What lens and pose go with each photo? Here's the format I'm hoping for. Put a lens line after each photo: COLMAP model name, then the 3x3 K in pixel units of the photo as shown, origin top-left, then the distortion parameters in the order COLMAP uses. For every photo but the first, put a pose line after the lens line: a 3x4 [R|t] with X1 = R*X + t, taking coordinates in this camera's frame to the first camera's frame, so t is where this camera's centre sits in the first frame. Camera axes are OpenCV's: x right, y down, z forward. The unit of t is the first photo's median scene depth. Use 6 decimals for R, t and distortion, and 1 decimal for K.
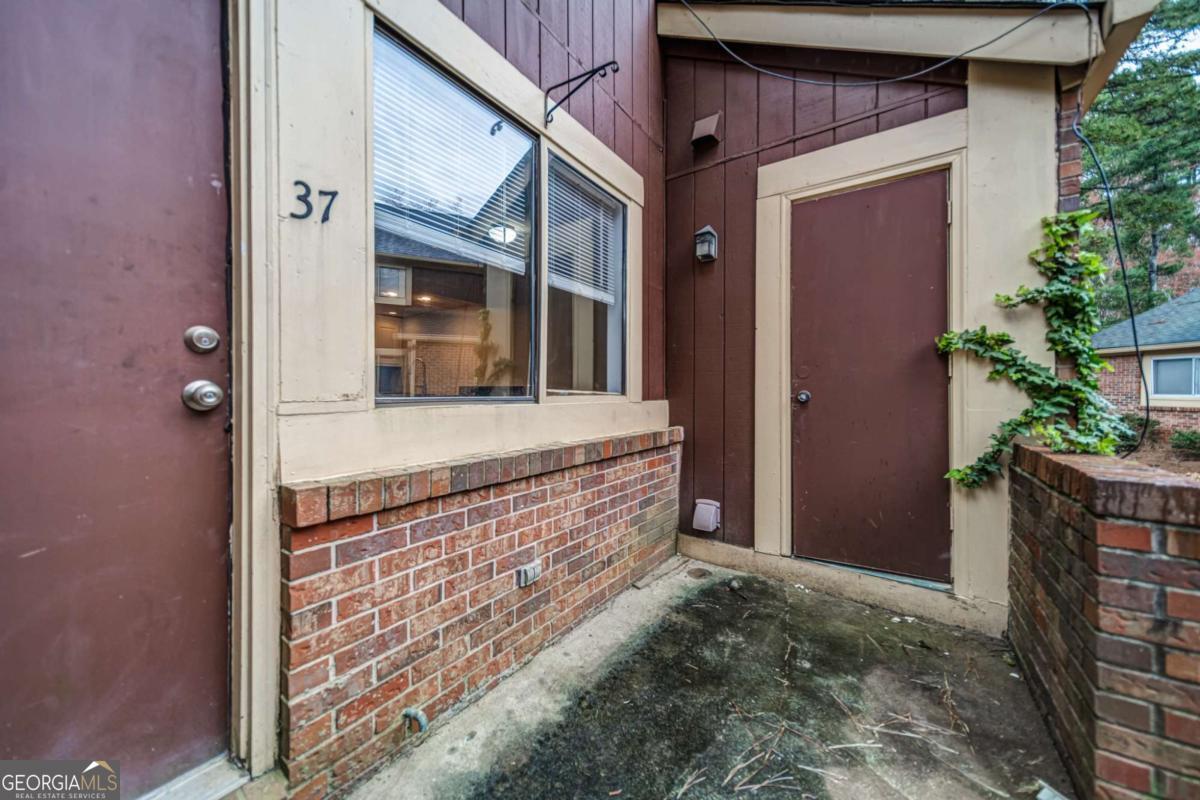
lens RADIAL K [[421.9, 0, 599.8], [0, 421.9, 391.6], [0, 0, 1]] dist [0.009006, 0.000087]
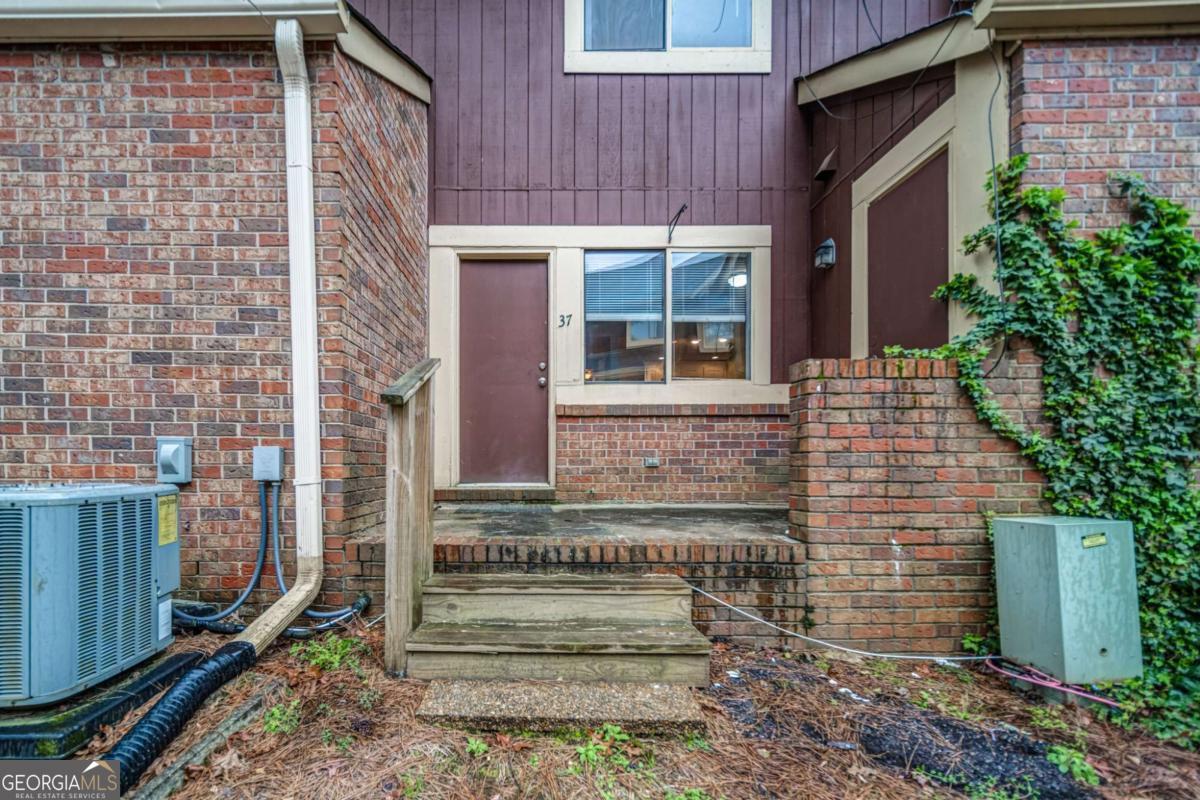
lens RADIAL K [[421.9, 0, 515.8], [0, 421.9, 442.5], [0, 0, 1]] dist [0.009006, 0.000087]
pose [[0.532610, 0.003753, -0.846353, 1.234888], [-0.004715, 0.999988, 0.001467, 0.323148], [0.846348, 0.003209, 0.532621, -0.691271]]
